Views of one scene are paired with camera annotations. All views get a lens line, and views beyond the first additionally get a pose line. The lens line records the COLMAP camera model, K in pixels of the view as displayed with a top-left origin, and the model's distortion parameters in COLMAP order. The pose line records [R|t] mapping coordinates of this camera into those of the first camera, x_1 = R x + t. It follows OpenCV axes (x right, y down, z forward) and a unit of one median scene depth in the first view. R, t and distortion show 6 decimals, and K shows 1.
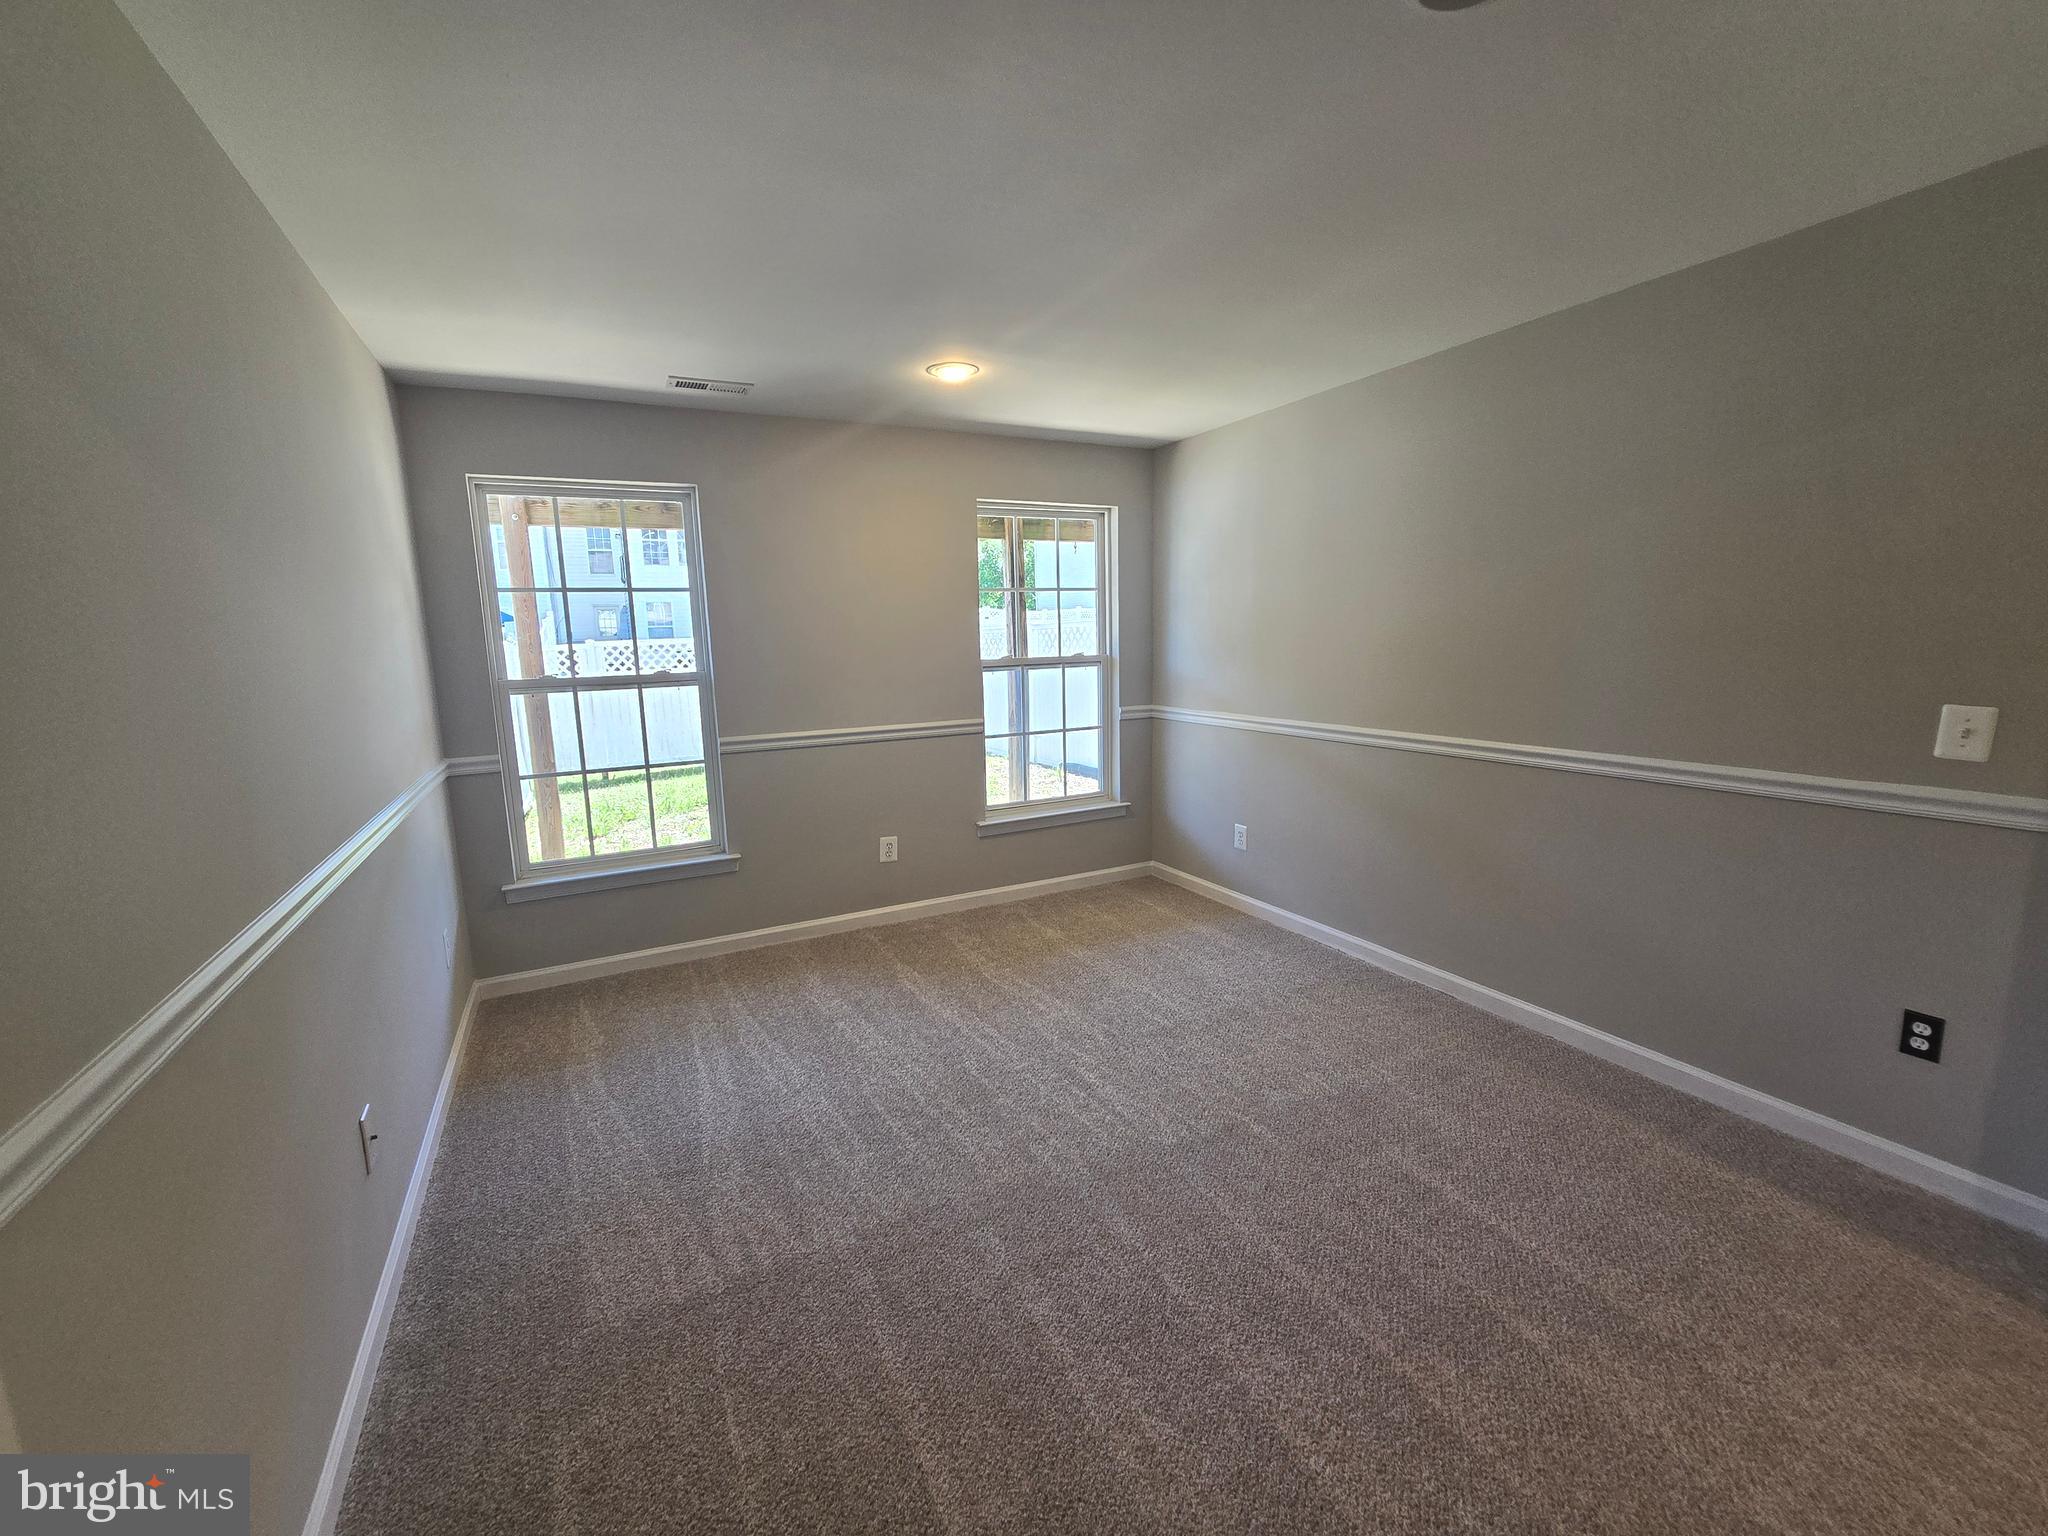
lens RADIAL K [[849.1, 0, 1012.4], [0, 849.1, 770.4], [0, 0, 1]] dist [-0.000282, -0.000478]
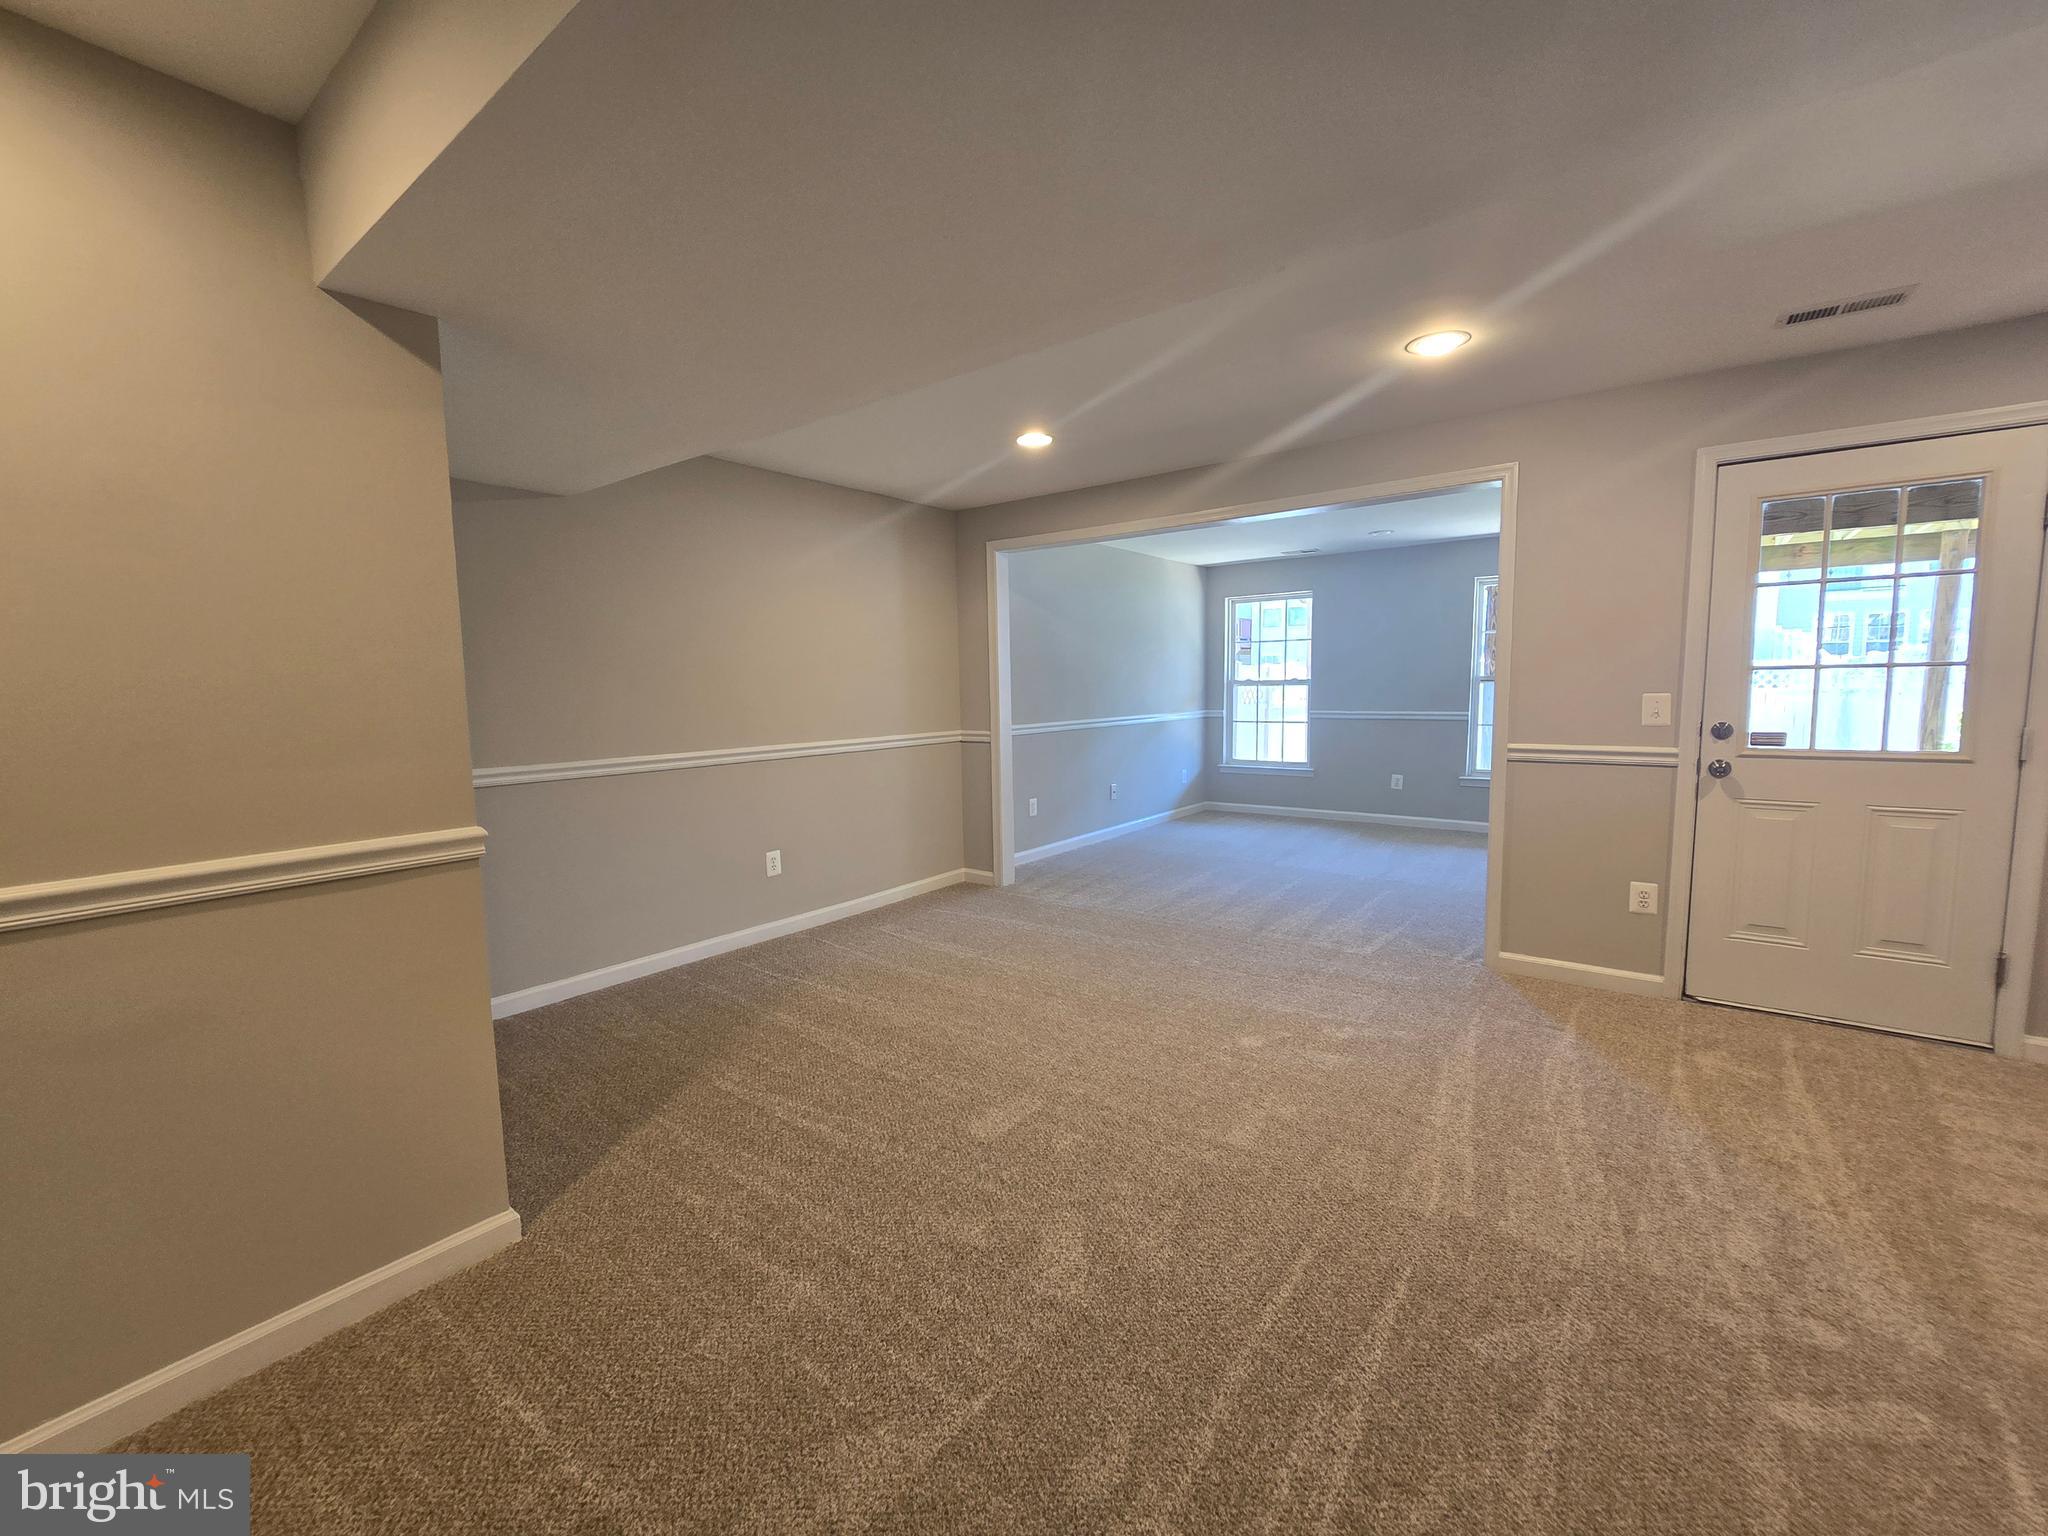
lens RADIAL K [[839.2, 0, 1014.6], [0, 839.2, 770.5], [0, 0, 1]] dist [-0.003060, -0.000653]
pose [[0.437821, 0.112051, -0.892052, 1.141128], [-0.139615, 0.988640, 0.055660, 0.089246], [0.888155, 0.100174, 0.448492, -0.520123]]
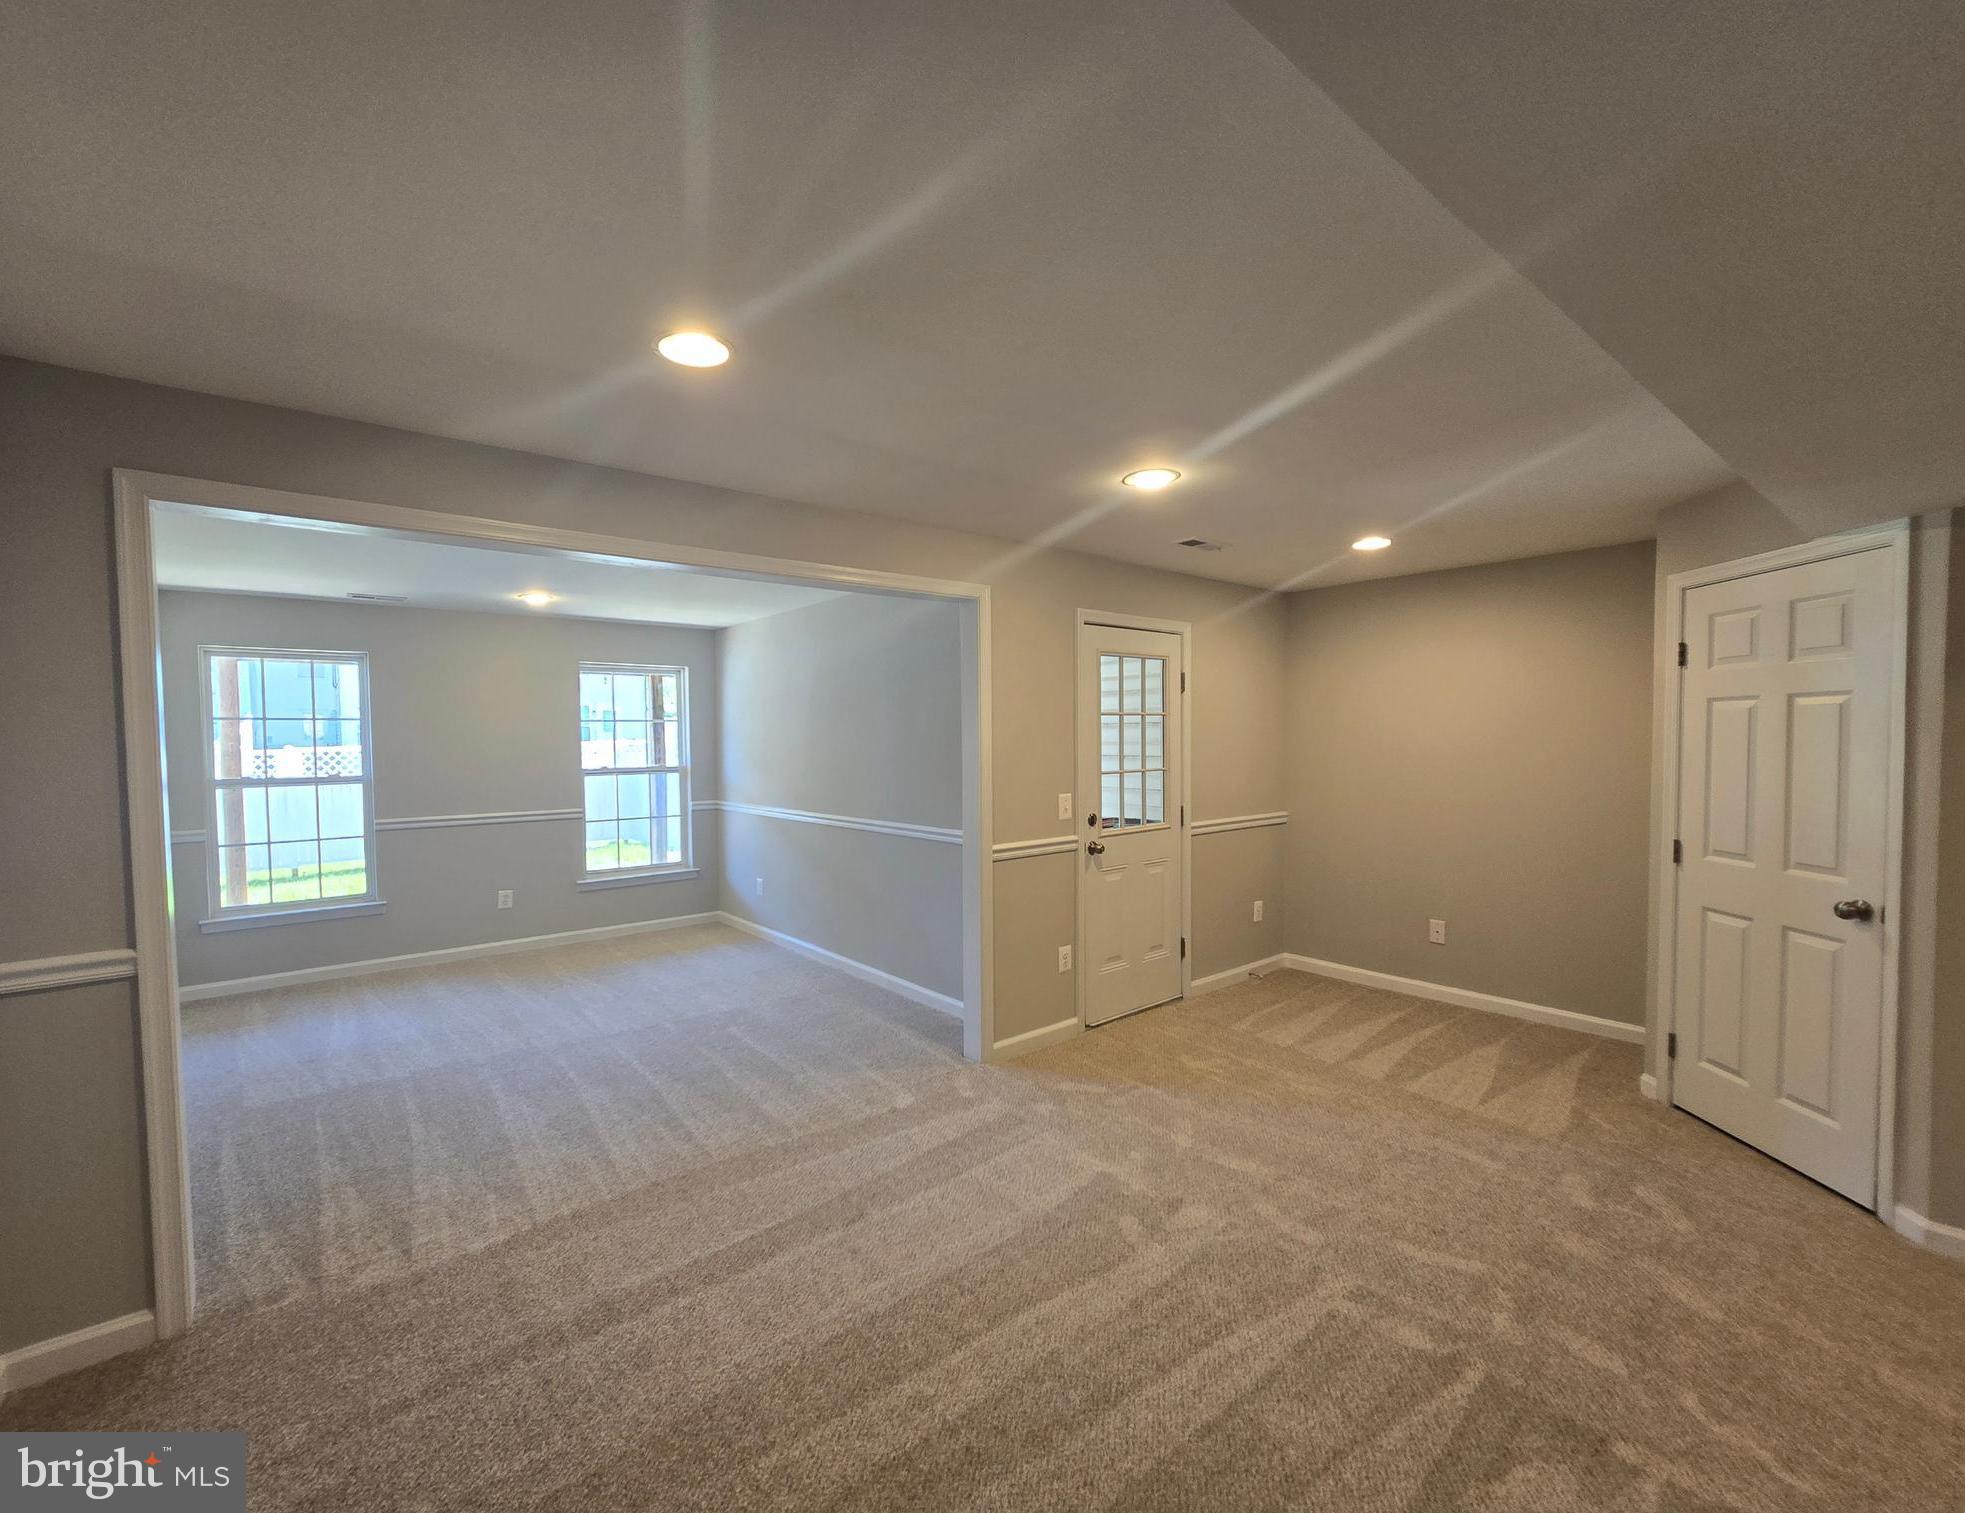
lens RADIAL K [[843.1, 0, 933.6], [0, 843.1, 774.3], [0, 0, 1]] dist [-0.003054, -0.000325]
pose [[0.981569, 0.008646, 0.190913, 0.309459], [0.014821, 0.992524, -0.121150, 0.071525], [-0.190534, 0.121746, 0.974102, -0.581513]]
